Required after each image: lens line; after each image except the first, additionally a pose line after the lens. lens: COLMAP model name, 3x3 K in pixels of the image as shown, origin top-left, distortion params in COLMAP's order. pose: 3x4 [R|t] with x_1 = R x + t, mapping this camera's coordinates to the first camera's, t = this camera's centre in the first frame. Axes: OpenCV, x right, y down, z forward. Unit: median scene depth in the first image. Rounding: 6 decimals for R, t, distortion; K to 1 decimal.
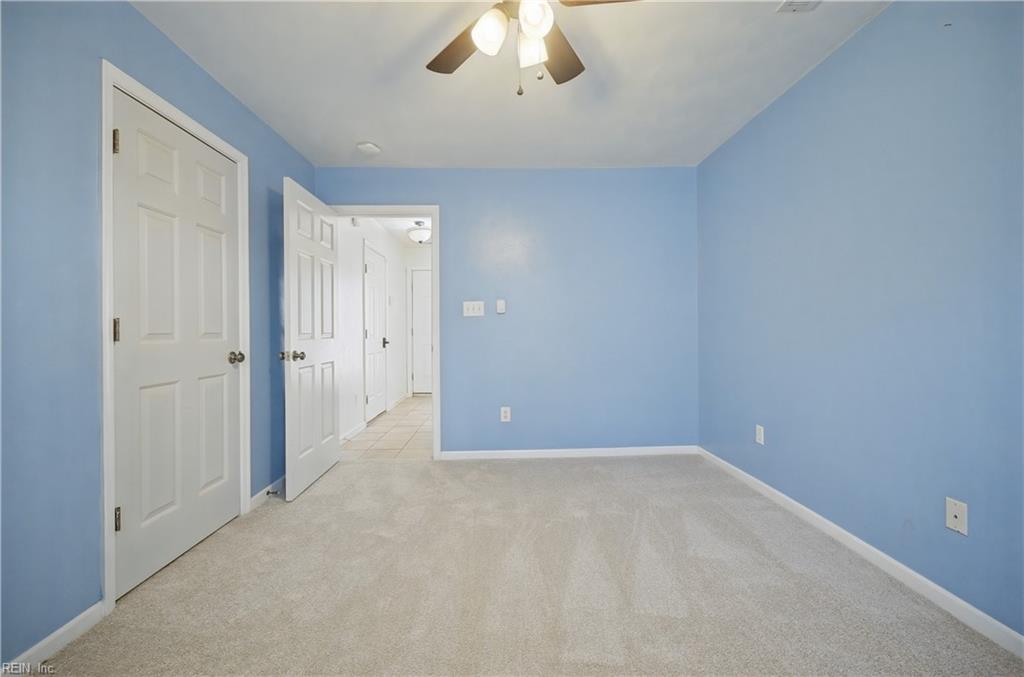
lens RADIAL K [[409.3, 0, 513.0], [0, 409.3, 327.2], [0, 0, 1]] dist [-0.008331, -0.000021]
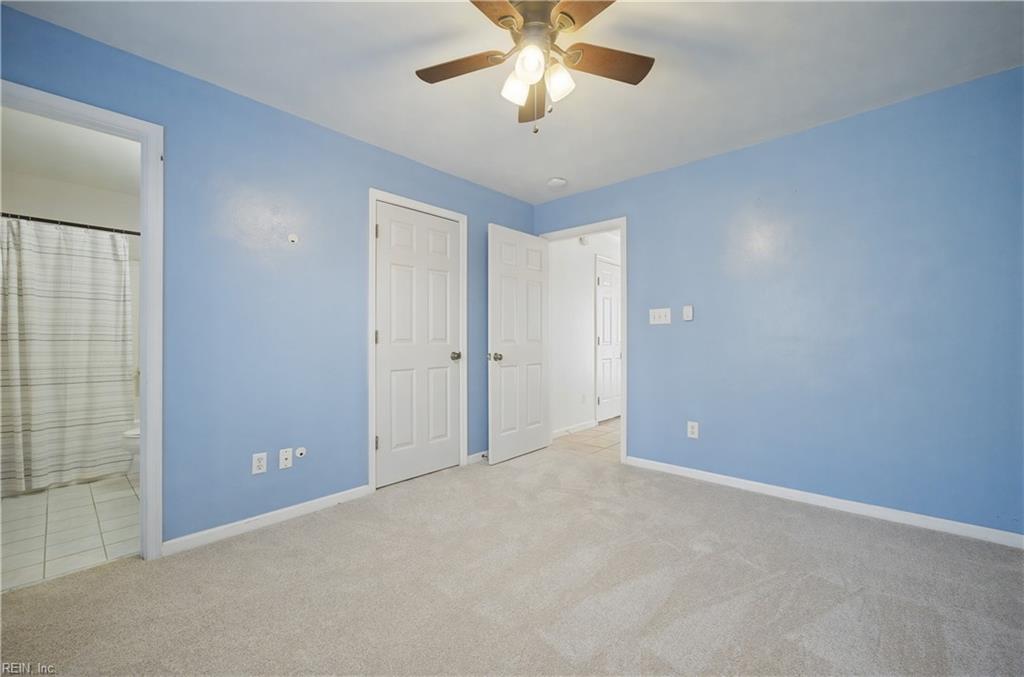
lens RADIAL K [[408.9, 0, 510.7], [0, 408.9, 332.7], [0, 0, 1]] dist [-0.002930, -0.000505]
pose [[0.724363, -0.001964, -0.689416, 0.426910], [-0.000219, 0.999995, -0.003080, -0.004180], [0.689419, 0.002382, 0.724359, 0.069182]]
